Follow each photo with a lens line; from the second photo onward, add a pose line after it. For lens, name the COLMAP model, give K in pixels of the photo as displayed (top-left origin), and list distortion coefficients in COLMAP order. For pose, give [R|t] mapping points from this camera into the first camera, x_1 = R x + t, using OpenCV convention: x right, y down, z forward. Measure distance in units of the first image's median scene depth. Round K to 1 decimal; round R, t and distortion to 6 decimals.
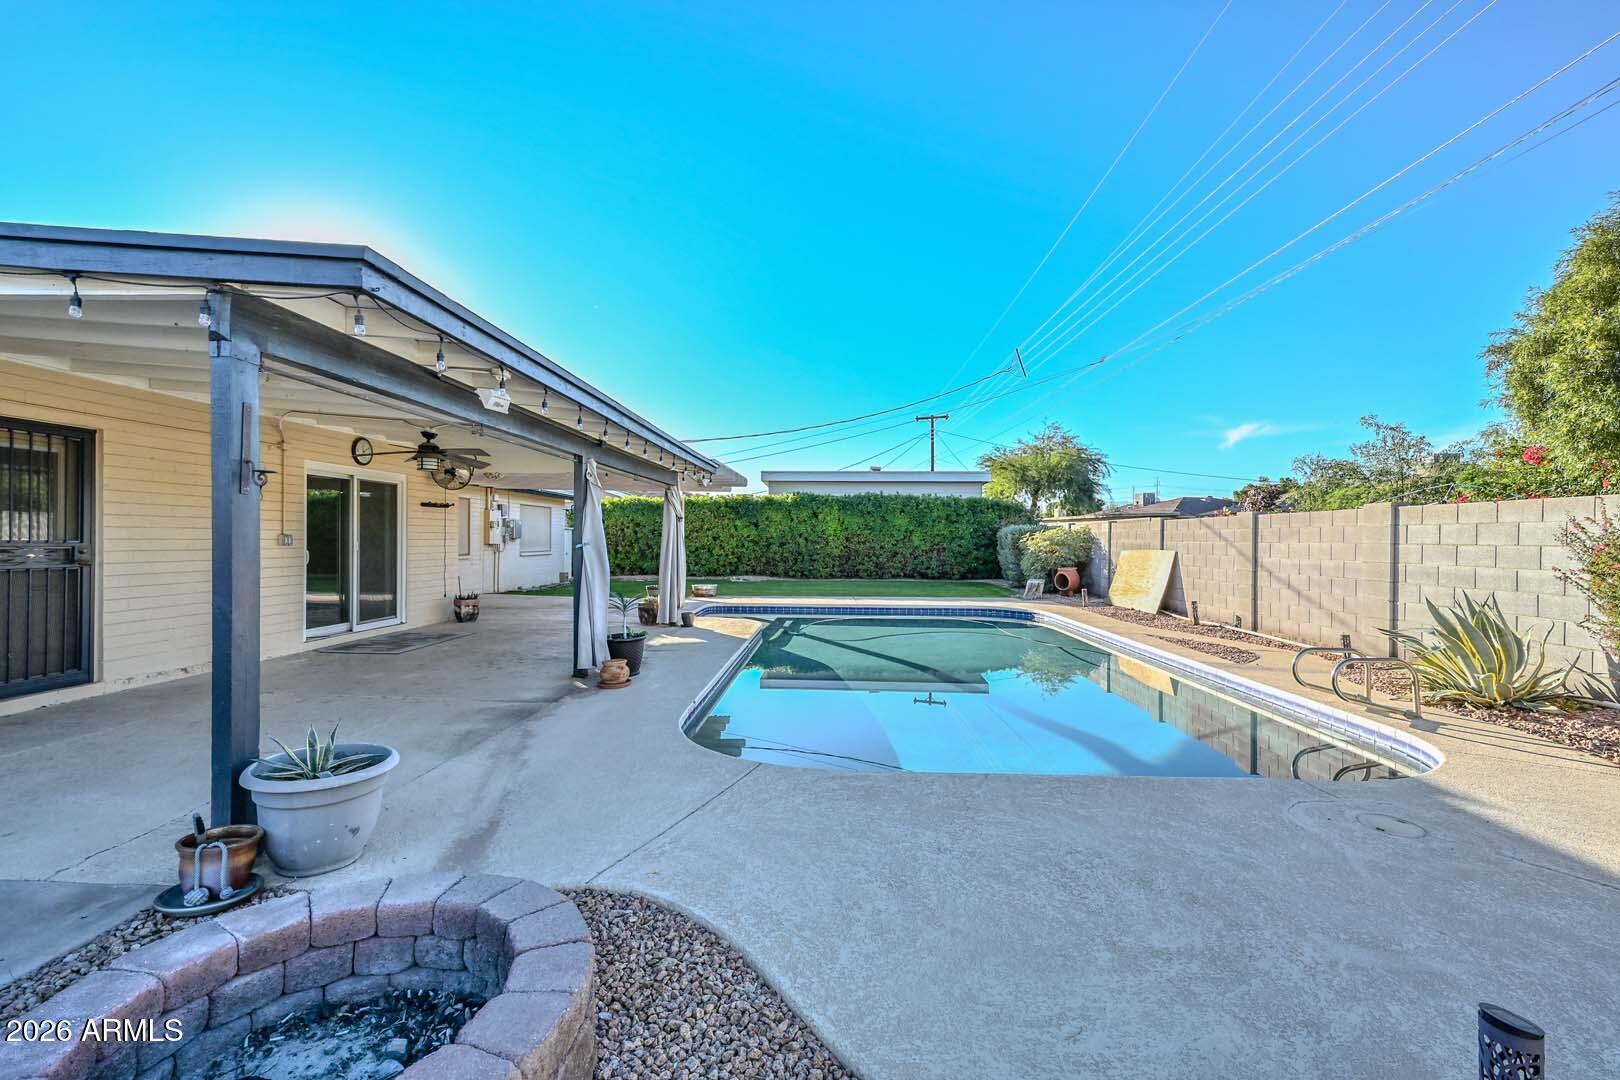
lens RADIAL K [[702.9, 0, 804.7], [0, 702.9, 542.1], [0, 0, 1]] dist [0.002705, -0.000141]
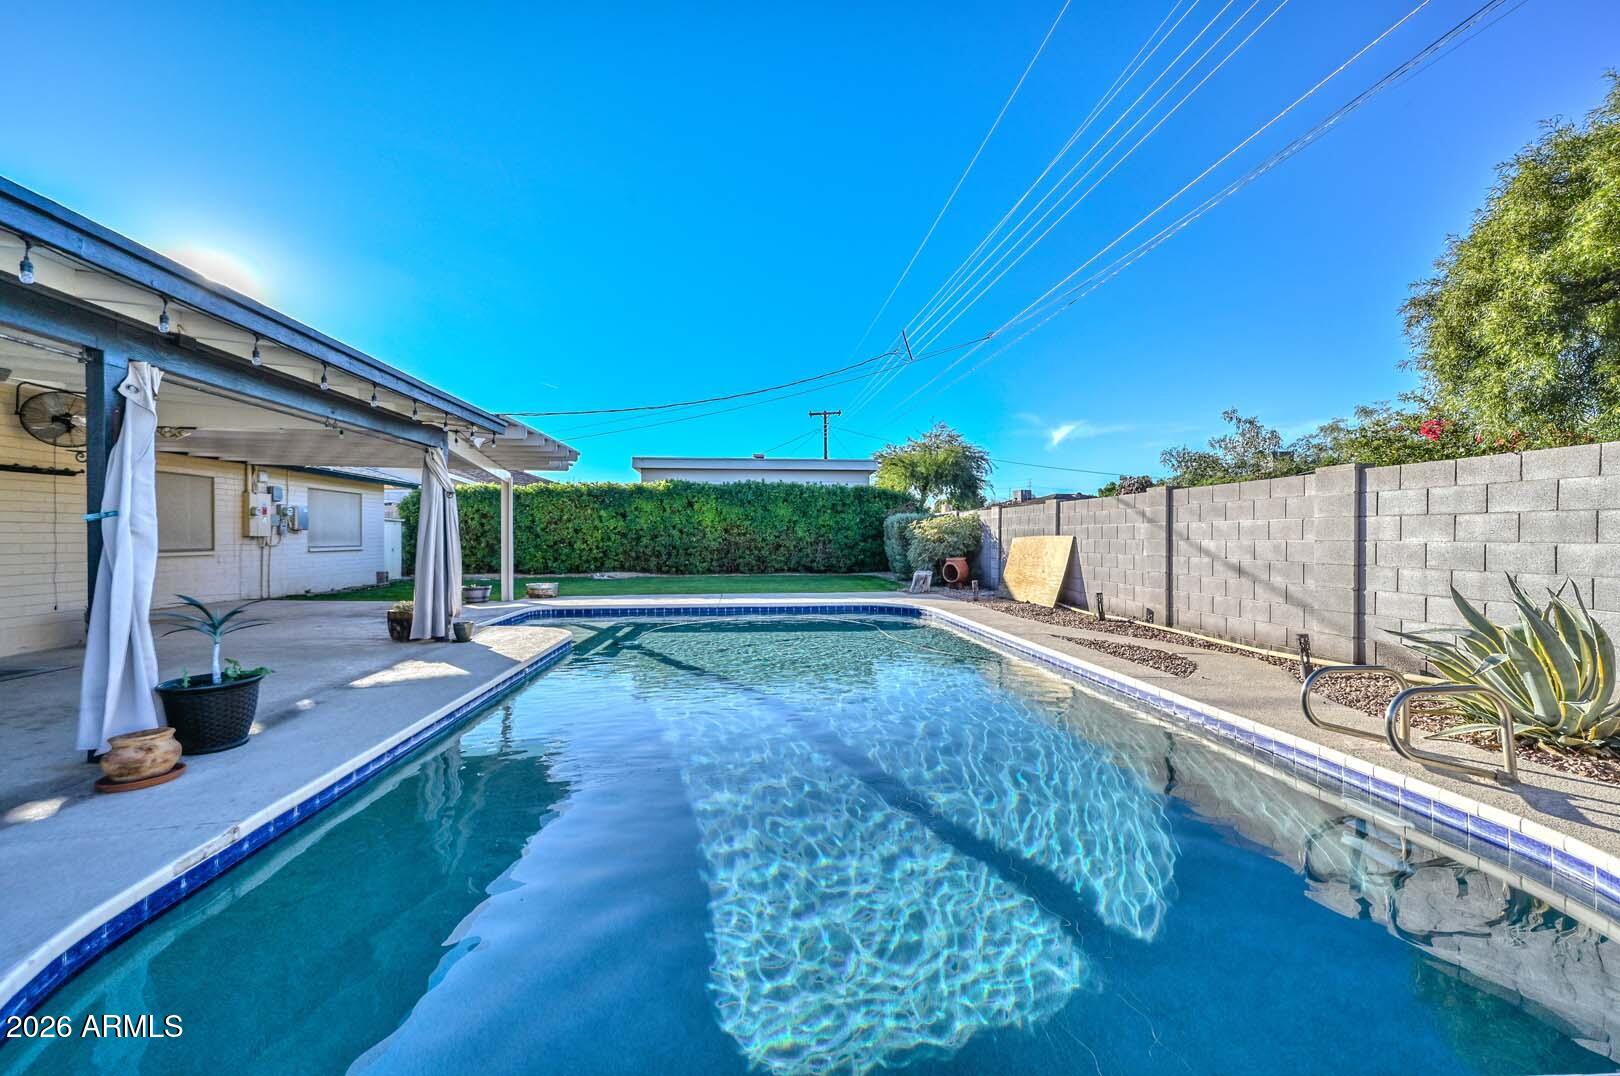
lens RADIAL K [[671.9, 0, 813.9], [0, 671.9, 540.7], [0, 0, 1]] dist [0.001361, 0.000503]
pose [[0.988272, -0.008502, 0.152468, 0.056226], [0.008167, 0.999963, 0.002824, 0.010241], [-0.152486, -0.001545, 0.988304, 0.160580]]
